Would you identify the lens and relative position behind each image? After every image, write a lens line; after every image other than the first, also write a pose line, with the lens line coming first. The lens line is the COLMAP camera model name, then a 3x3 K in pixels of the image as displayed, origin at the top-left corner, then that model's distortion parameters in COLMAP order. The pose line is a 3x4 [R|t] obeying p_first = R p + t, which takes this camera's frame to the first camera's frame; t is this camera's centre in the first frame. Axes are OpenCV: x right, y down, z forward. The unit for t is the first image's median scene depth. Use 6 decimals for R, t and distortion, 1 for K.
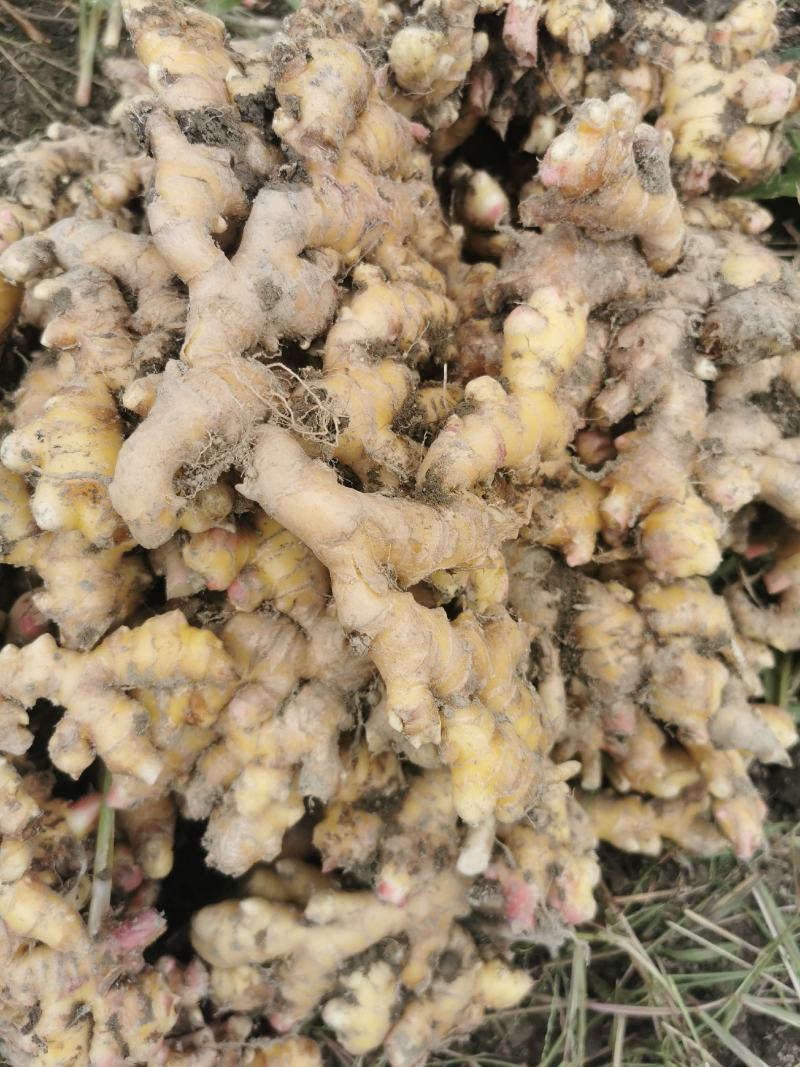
lens RADIAL K [[889.7, 0, 400.0], [0, 889.7, 533.5], [0, 0, 1]] dist [0.023244, -0.096464]
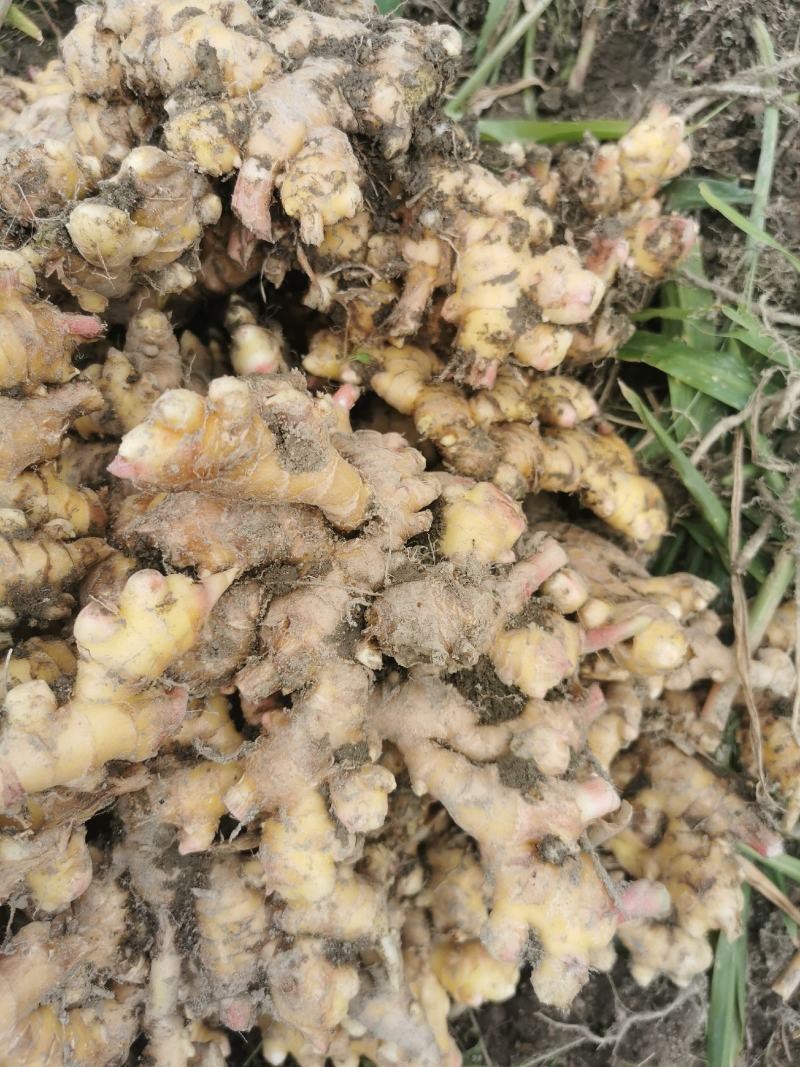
lens RADIAL K [[889.7, 0, 400.0], [0, 889.7, 533.5], [0, 0, 1]] dist [0.023244, -0.096464]
pose [[0.987512, 0.149867, -0.048587, 0.311988], [-0.145894, 0.986298, 0.077017, -0.293278], [0.059464, -0.068967, 0.995845, 0.122518]]
